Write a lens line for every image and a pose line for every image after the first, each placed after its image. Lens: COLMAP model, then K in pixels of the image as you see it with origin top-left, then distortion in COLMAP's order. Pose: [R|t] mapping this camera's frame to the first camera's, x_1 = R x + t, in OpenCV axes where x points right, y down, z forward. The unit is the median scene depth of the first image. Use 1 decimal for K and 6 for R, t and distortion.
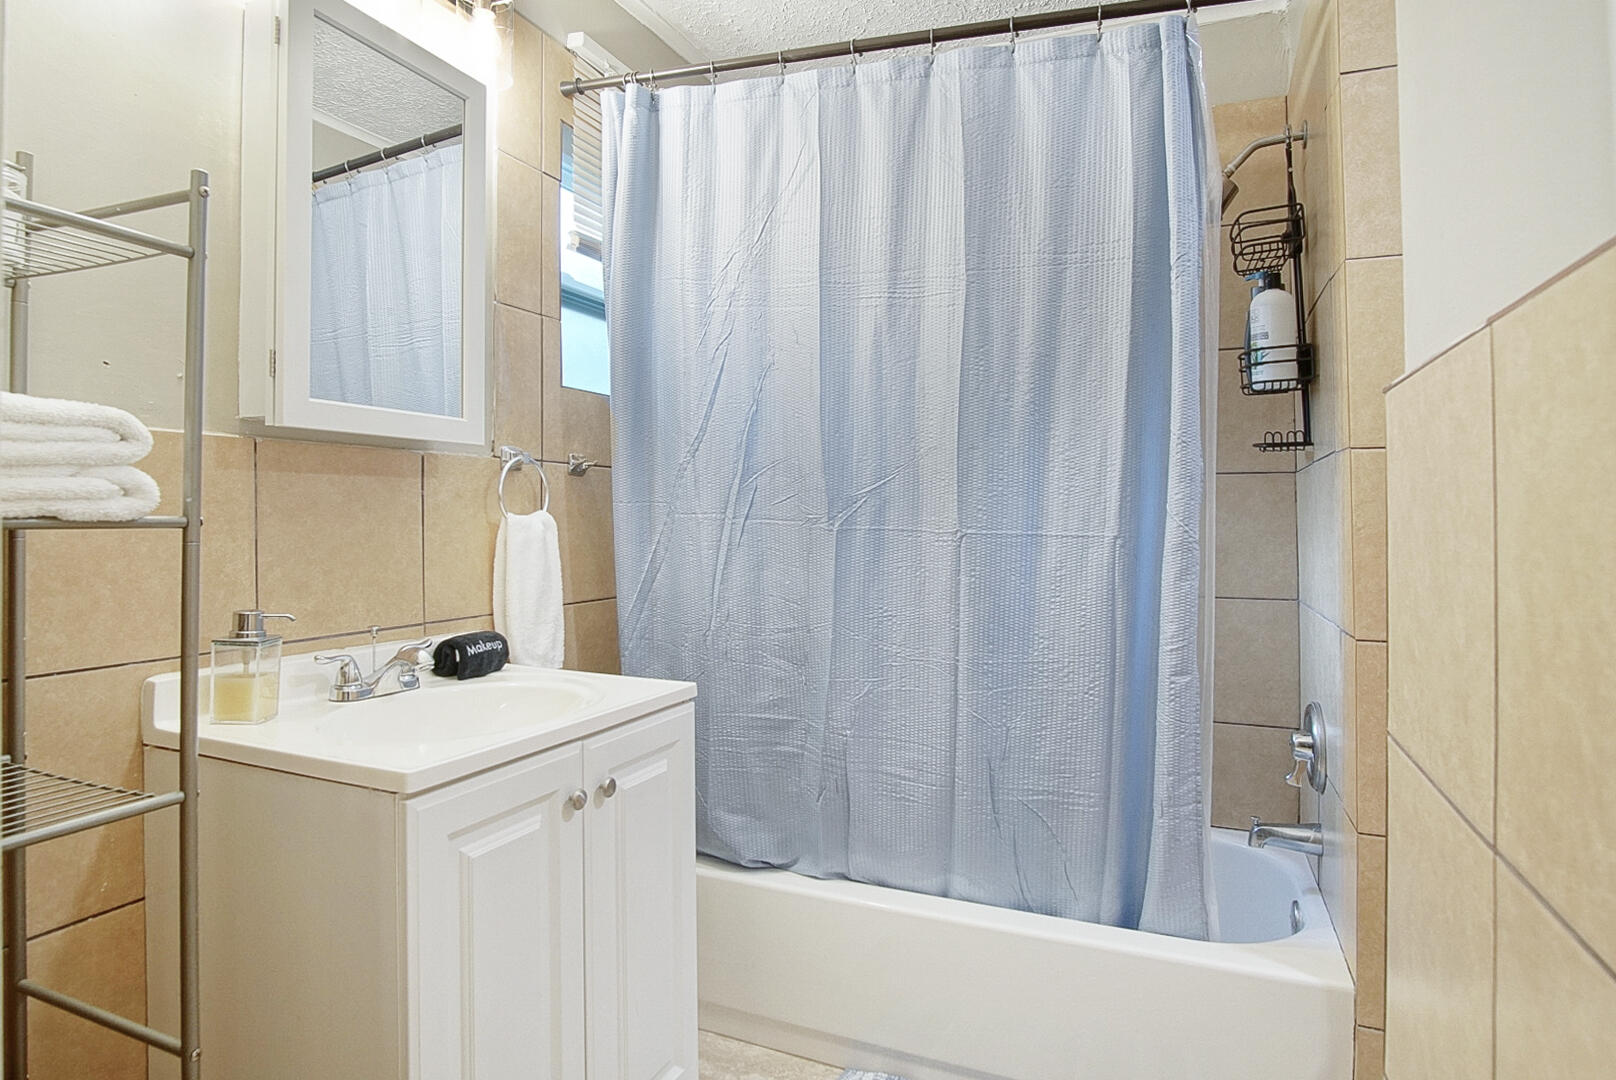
lens RADIAL K [[870.6, 0, 808.0], [0, 870.6, 540.0], [0, 0, 1]] dist [-0.031400, 0.008382]
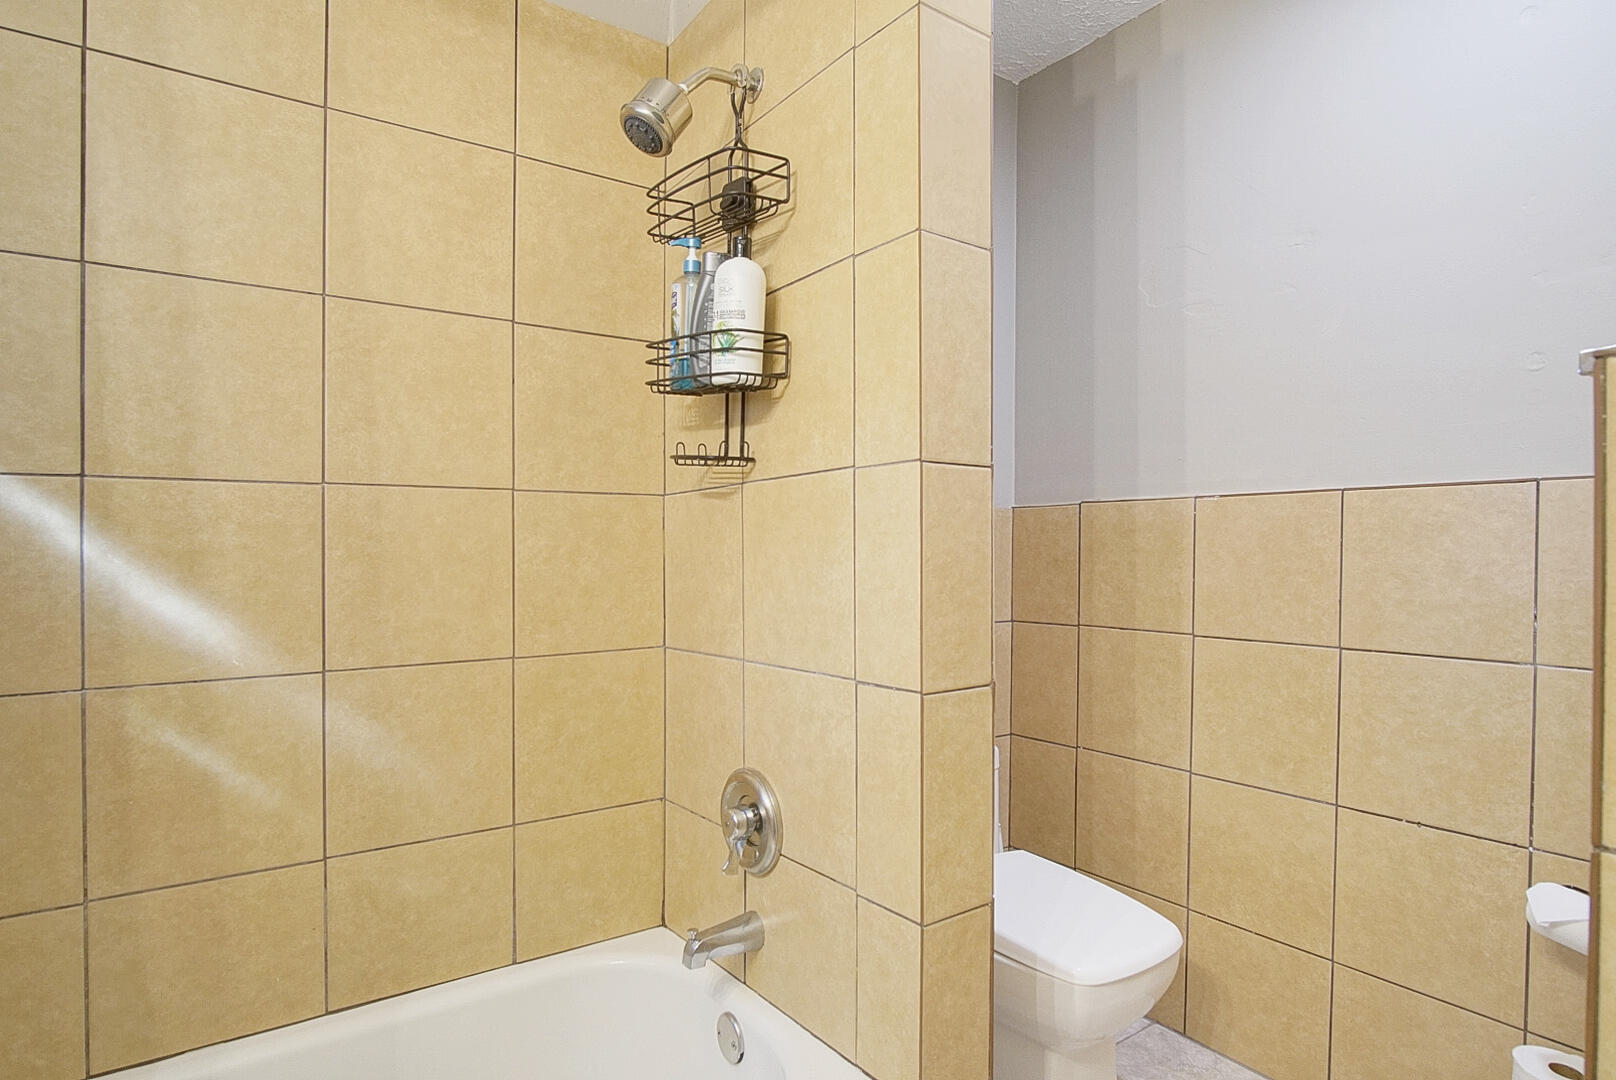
lens RADIAL K [[870.6, 0, 808.0], [0, 870.6, 540.0], [0, 0, 1]] dist [-0.031400, 0.008382]
pose [[0.525979, -0.002405, 0.850494, -0.103151], [0.039065, 0.999009, -0.021334, -0.012693], [-0.849600, 0.044446, 0.525552, 0.536765]]
